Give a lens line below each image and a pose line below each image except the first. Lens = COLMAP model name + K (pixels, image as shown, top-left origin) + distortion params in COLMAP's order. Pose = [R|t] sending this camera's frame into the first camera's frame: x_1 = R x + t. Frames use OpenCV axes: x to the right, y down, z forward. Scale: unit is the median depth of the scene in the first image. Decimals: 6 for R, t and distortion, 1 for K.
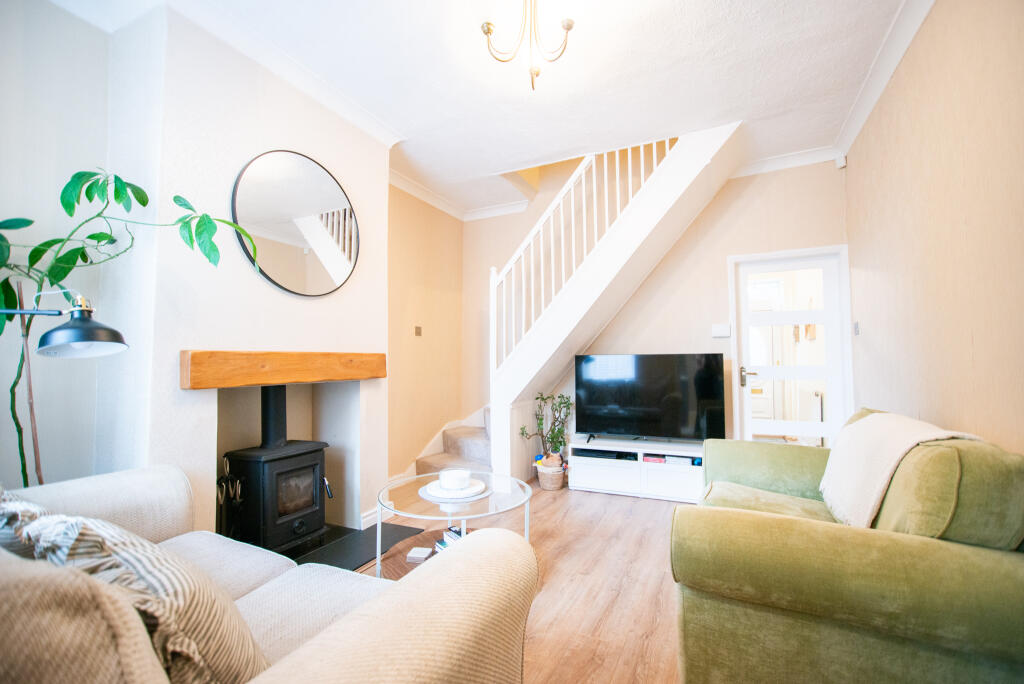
lens RADIAL K [[446.9, 0, 512.0], [0, 446.9, 342.0], [0, 0, 1]] dist [0.000652, 0.000050]
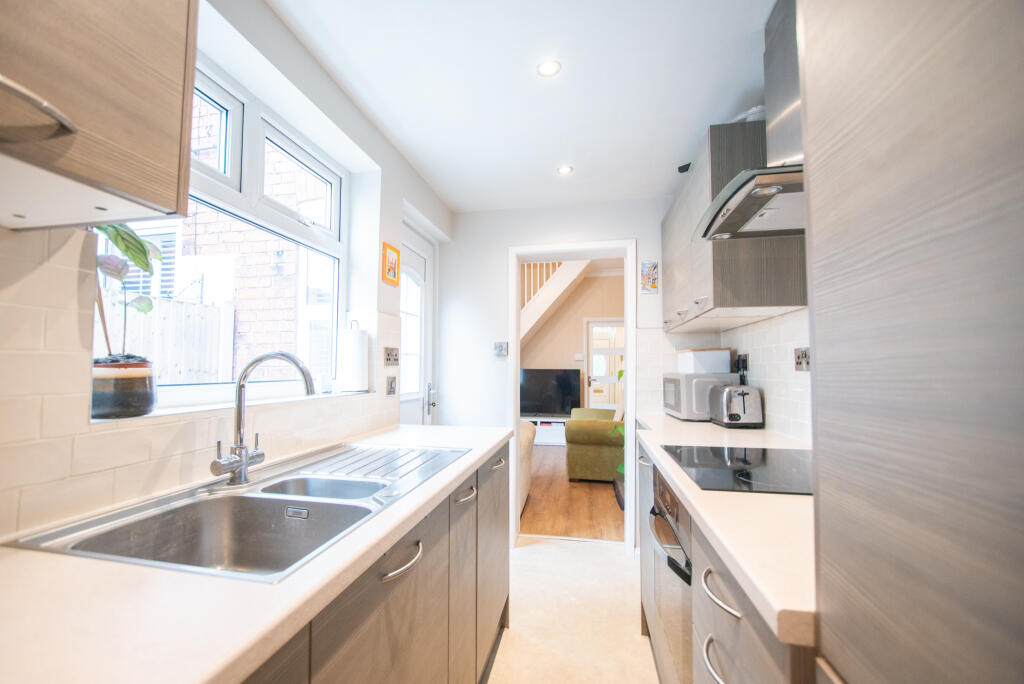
lens RADIAL K [[390.8, 0, 512.0], [0, 390.8, 342.0], [0, 0, 1]] dist [0.000378, 0.000072]
pose [[0.963480, 0.033627, 0.265662, -0.250871], [-0.027993, 0.999296, -0.024966, -0.040143], [-0.266314, 0.016617, 0.963743, -0.524158]]
